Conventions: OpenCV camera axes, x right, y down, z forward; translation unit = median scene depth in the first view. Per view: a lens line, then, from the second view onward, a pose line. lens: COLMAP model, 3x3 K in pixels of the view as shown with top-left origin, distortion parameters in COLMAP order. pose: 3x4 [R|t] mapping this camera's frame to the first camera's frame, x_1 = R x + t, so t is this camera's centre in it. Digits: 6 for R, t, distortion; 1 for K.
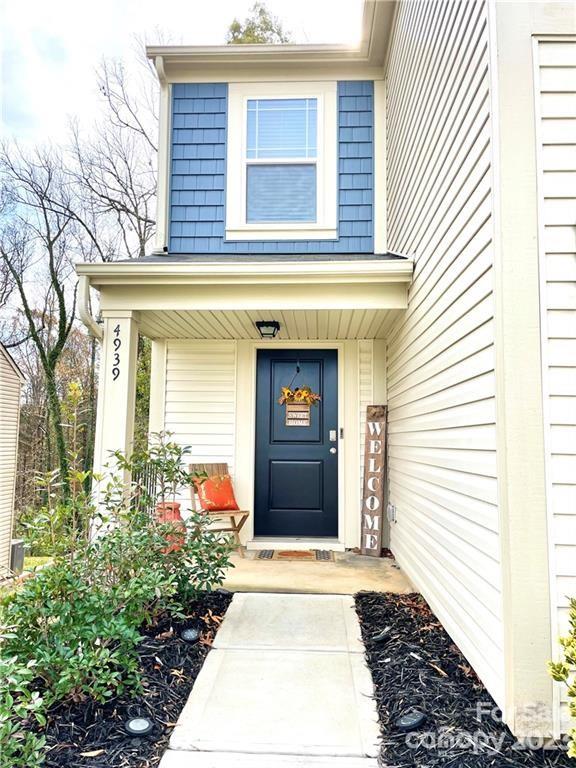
lens RADIAL K [[581.4, 0, 288.0], [0, 581.4, 384.0], [0, 0, 1]] dist [0.068456, -0.080132]
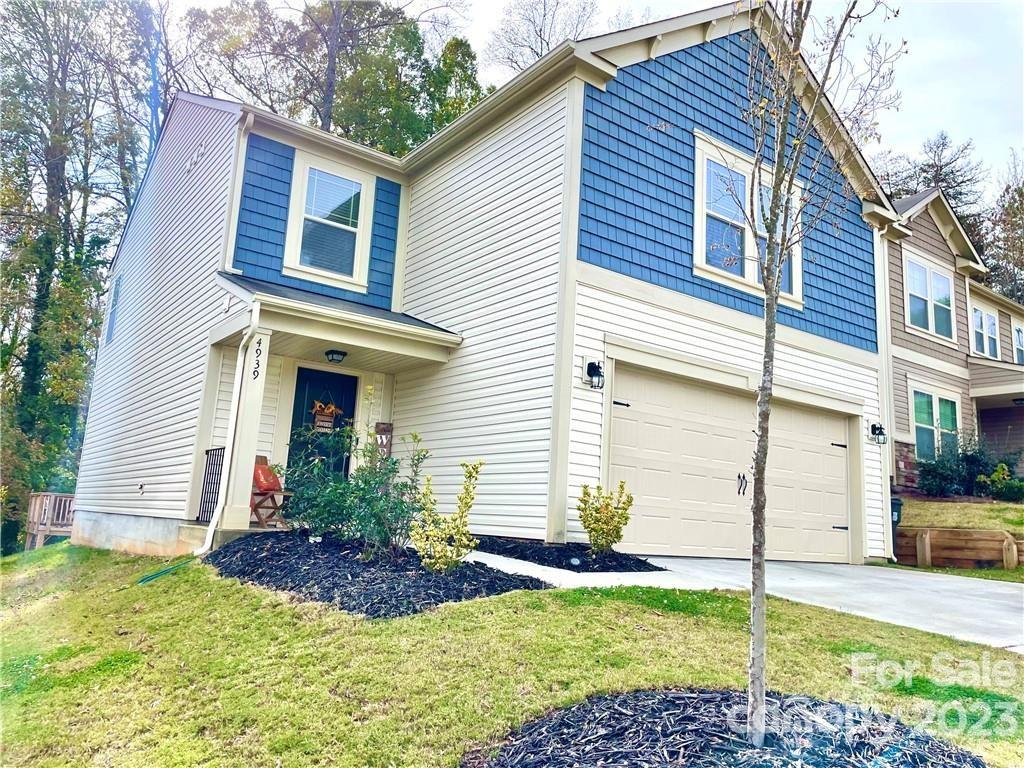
lens RADIAL K [[775.2, 0, 517.6], [0, 775.2, 382.1], [0, 0, 1]] dist [0.068456, -0.080132]
pose [[0.772429, 0.146534, 0.617965, -0.704979], [-0.109901, 0.989180, -0.097186, 0.080442], [-0.625519, 0.007155, 0.780176, -0.577574]]
